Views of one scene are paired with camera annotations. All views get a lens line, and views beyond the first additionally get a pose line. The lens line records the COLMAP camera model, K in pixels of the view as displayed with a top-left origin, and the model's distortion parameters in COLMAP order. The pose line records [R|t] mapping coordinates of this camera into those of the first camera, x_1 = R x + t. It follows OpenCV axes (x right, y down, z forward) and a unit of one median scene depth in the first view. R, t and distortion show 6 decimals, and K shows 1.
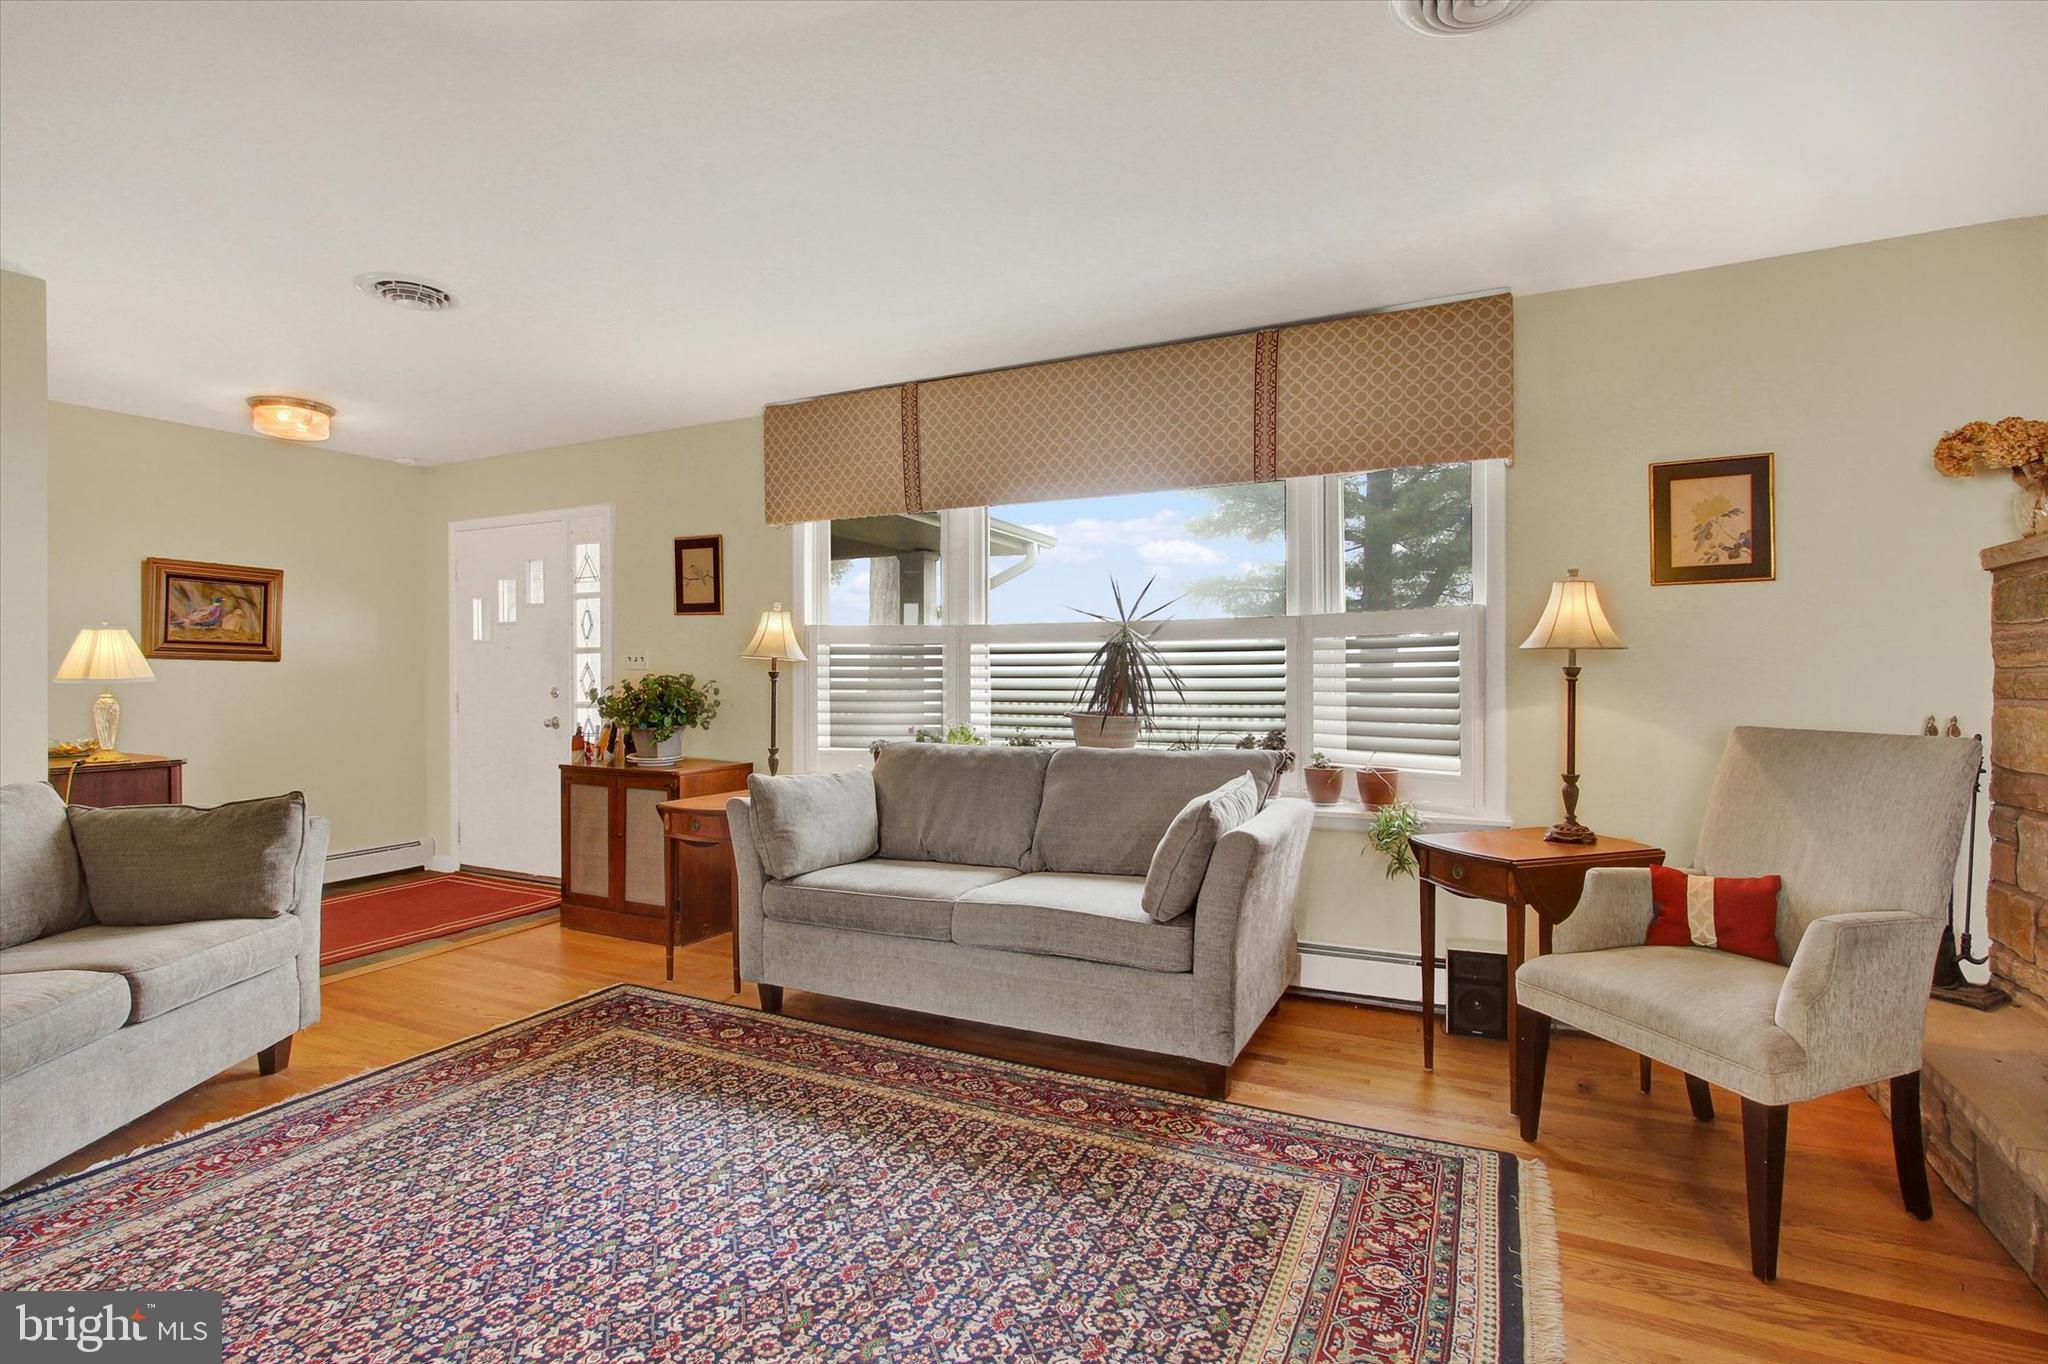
lens RADIAL K [[975.5, 0, 1032.4], [0, 975.5, 670.9], [0, 0, 1]] dist [-0.013522, 0.001110]
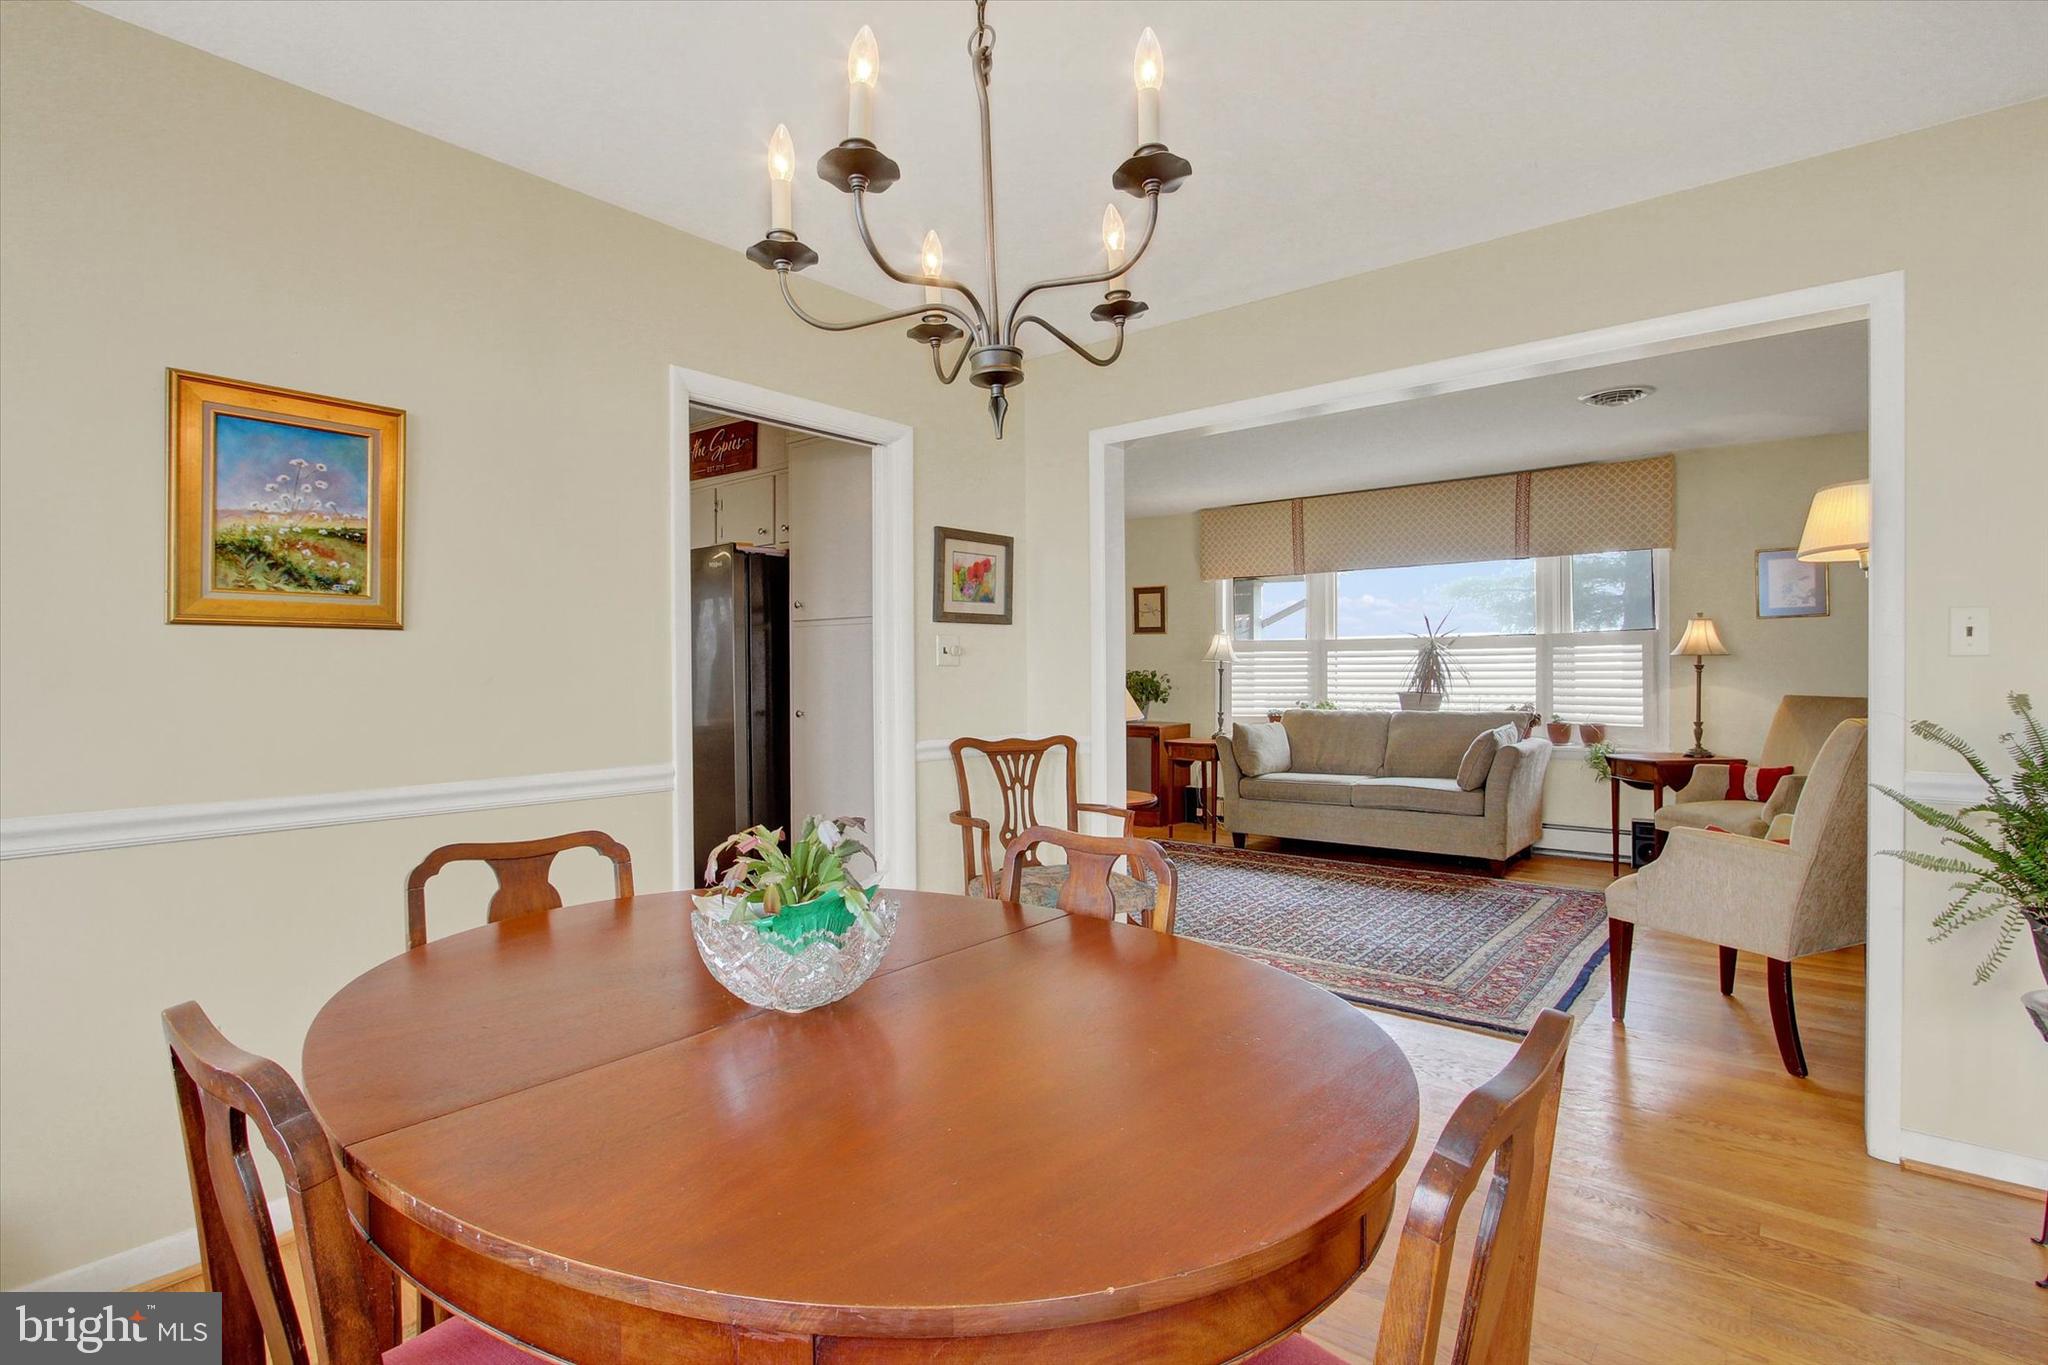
lens RADIAL K [[975.5, 0, 1032.4], [0, 975.5, 671.4], [0, 0, 1]] dist [-0.013522, 0.001110]
pose [[0.973369, -0.001424, -0.229239, -0.257712], [0.002037, 0.999995, 0.002438, 0.001778], [0.229234, -0.002840, 0.973367, -1.066399]]
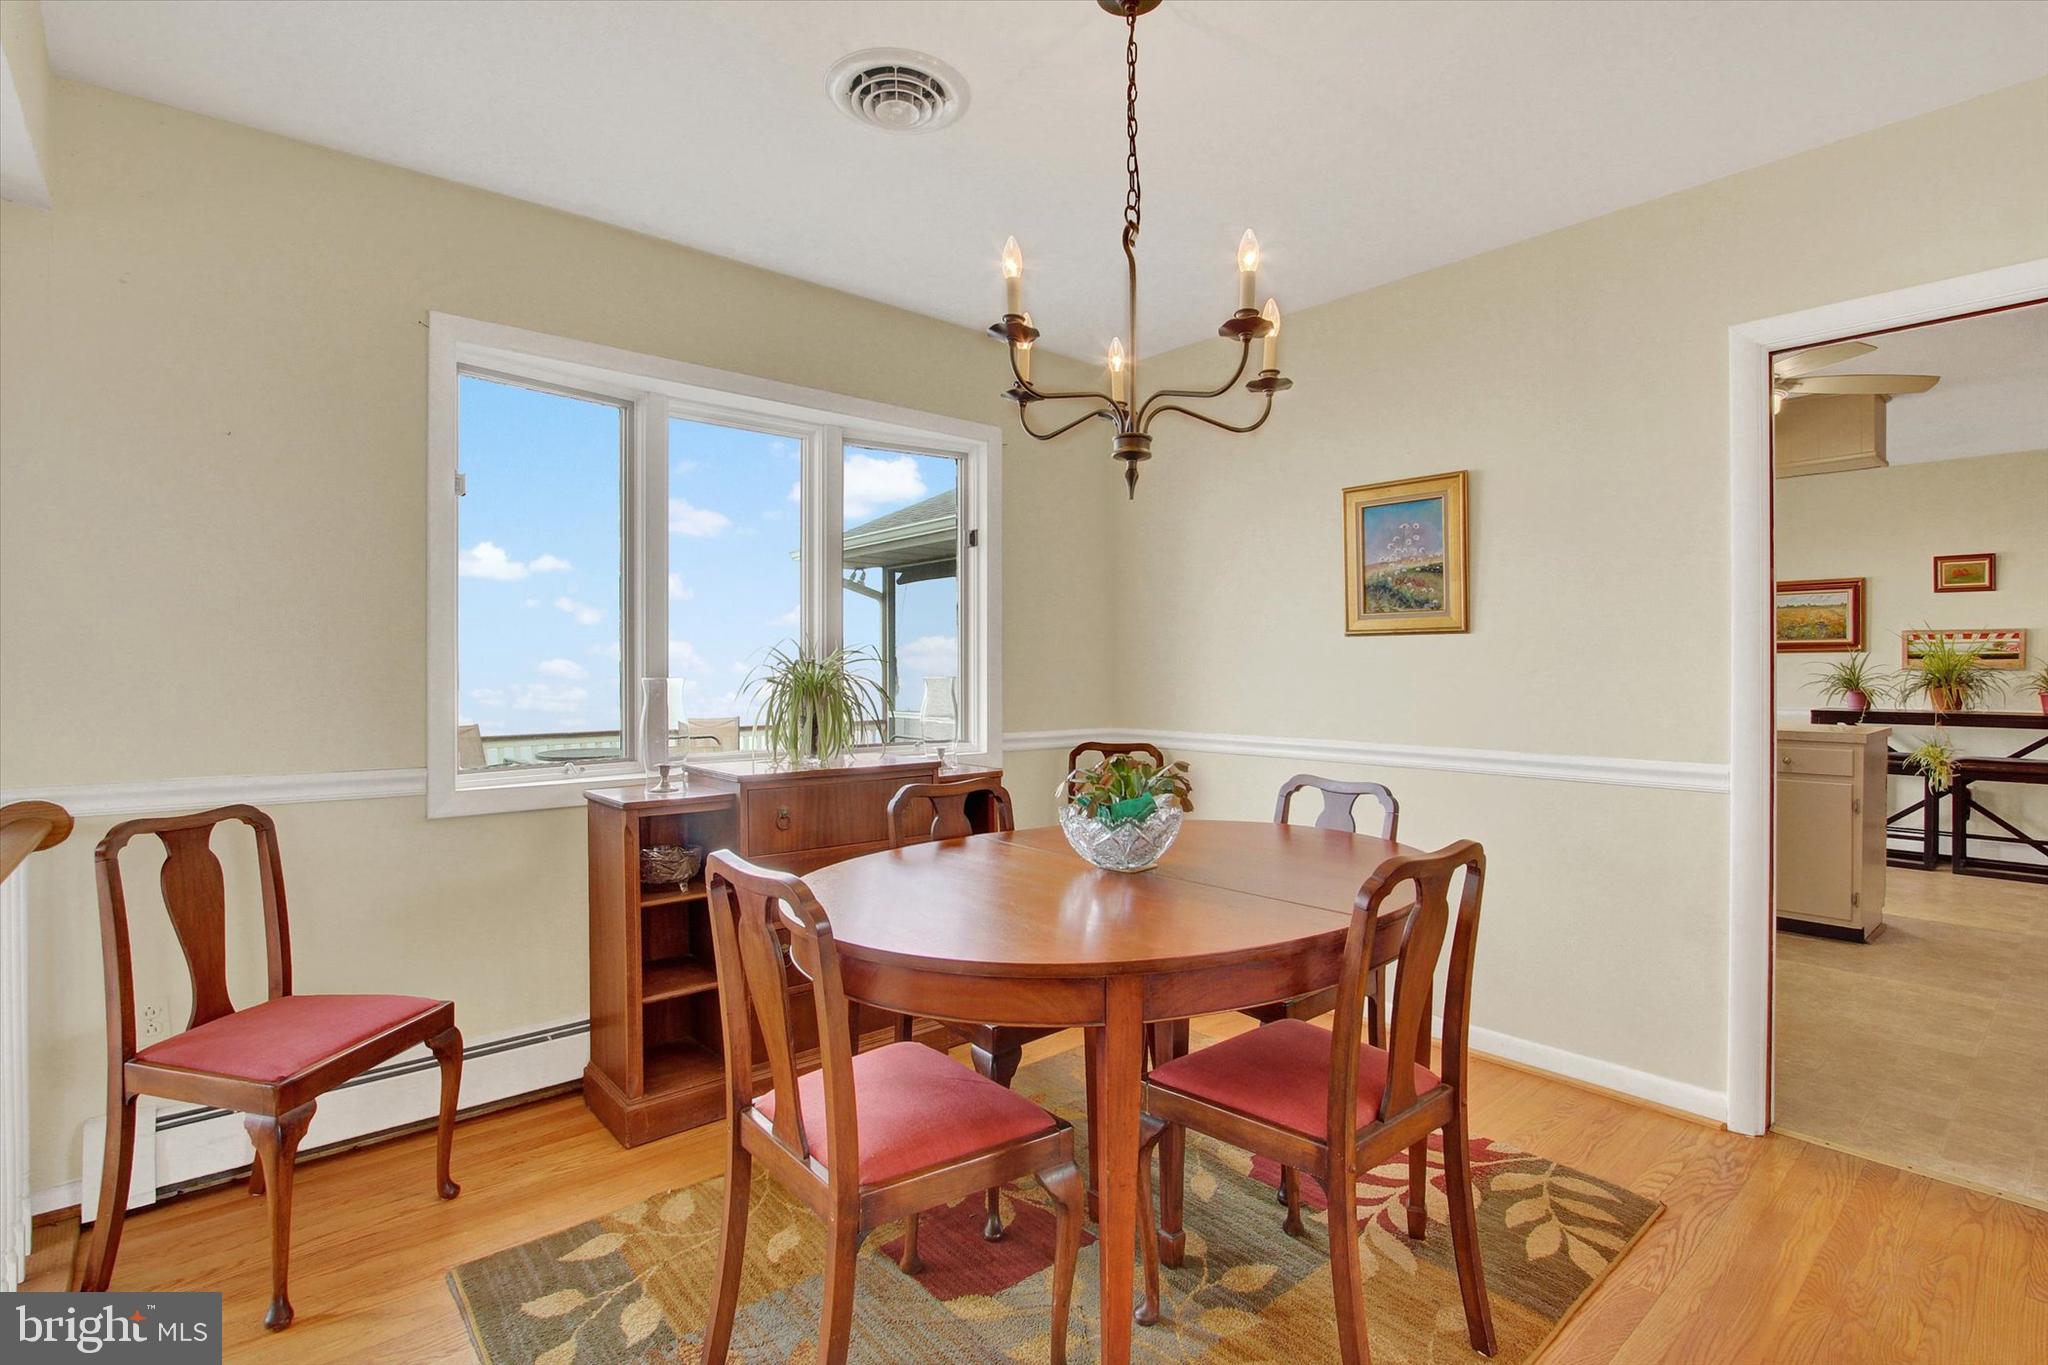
lens RADIAL K [[975.5, 0, 1032.4], [0, 975.5, 671.4], [0, 0, 1]] dist [-0.013522, 0.001110]
pose [[-0.386535, 0.004292, -0.922265, 0.200201], [0.000235, 0.999990, 0.004556, 0.005978], [0.922275, 0.001544, -0.386531, -0.485072]]
